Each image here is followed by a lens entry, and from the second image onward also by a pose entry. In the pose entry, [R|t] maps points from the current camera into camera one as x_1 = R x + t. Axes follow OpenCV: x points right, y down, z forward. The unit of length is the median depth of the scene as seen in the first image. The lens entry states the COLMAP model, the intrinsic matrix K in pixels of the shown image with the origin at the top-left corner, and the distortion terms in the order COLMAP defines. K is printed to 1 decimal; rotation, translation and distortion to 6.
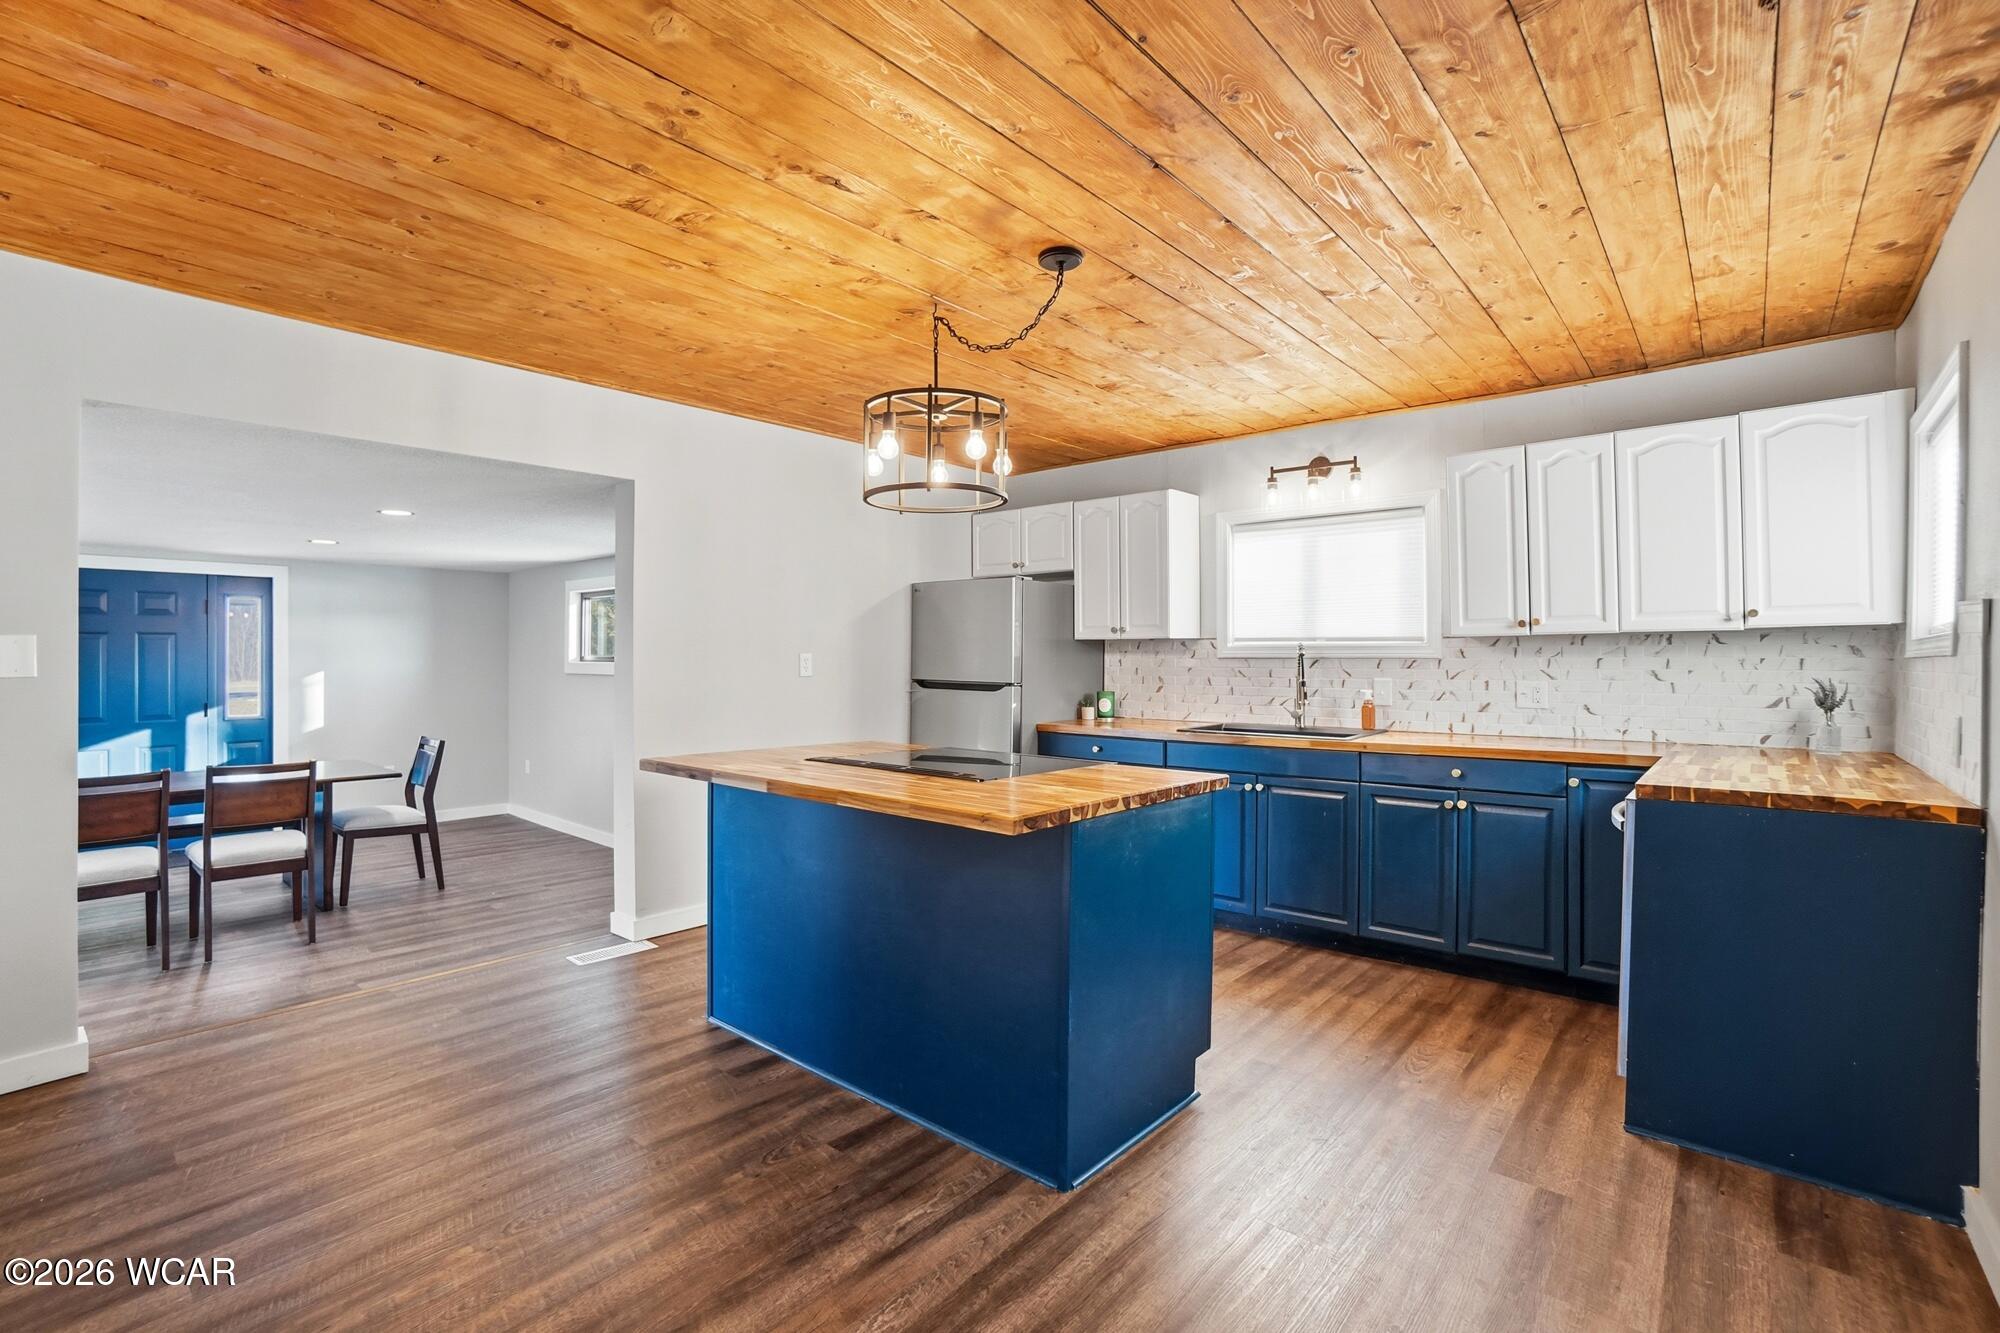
lens RADIAL K [[893.5, 0, 1010.3], [0, 893.5, 659.3], [0, 0, 1]] dist [-0.056191, 0.019223]
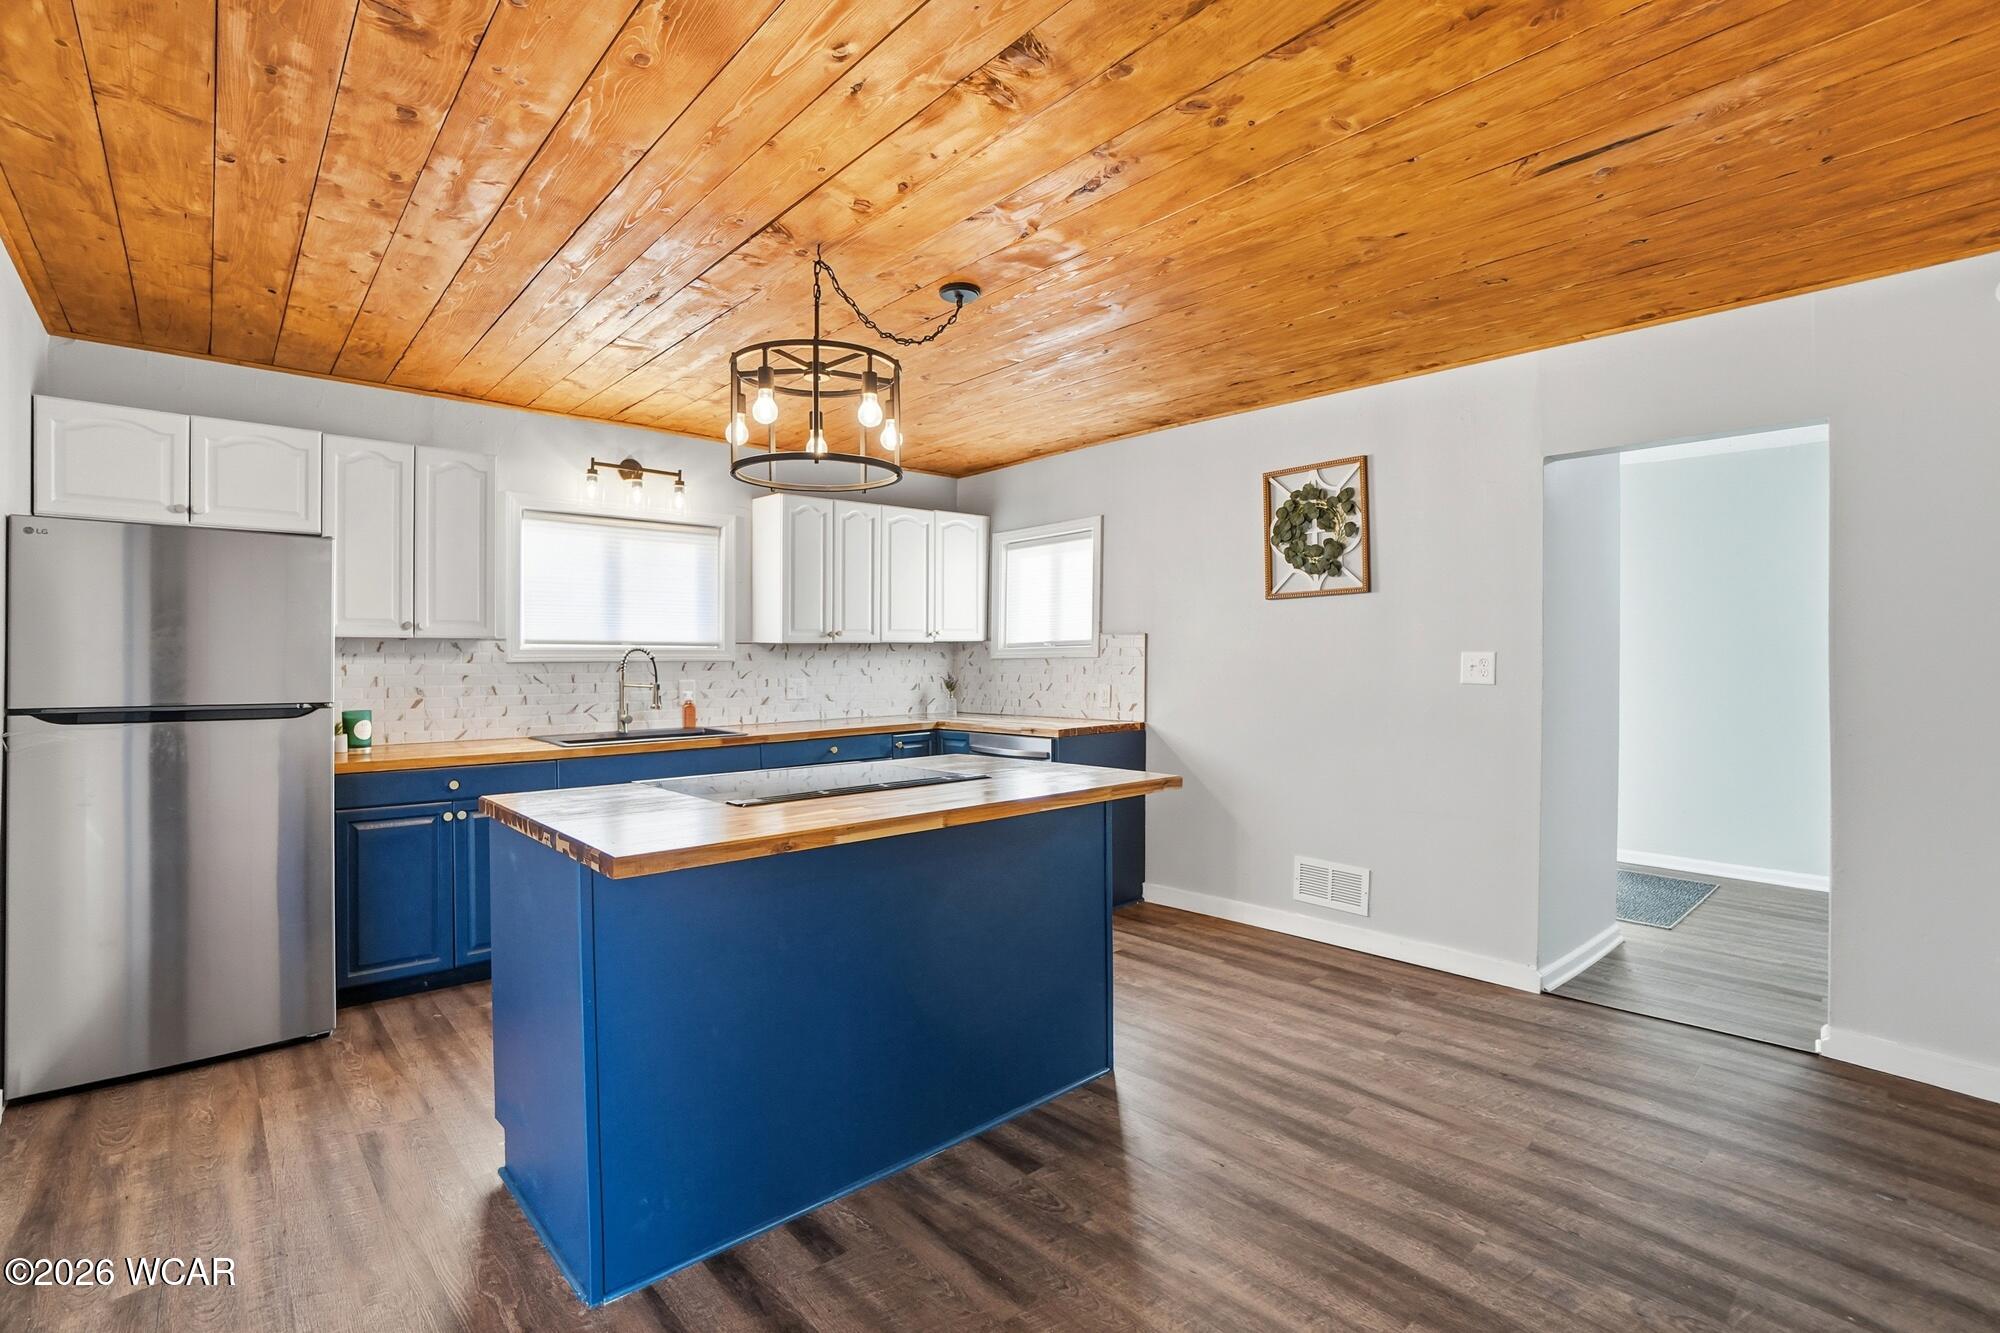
lens RADIAL K [[893.5, 0, 1010.3], [0, 893.5, 659.3], [0, 0, 1]] dist [-0.056191, 0.019223]
pose [[0.121898, 0.000791, 0.992542, -0.722223], [0.009715, 0.999951, -0.001990, 0.002710], [-0.992495, 0.009885, 0.121884, 0.568893]]
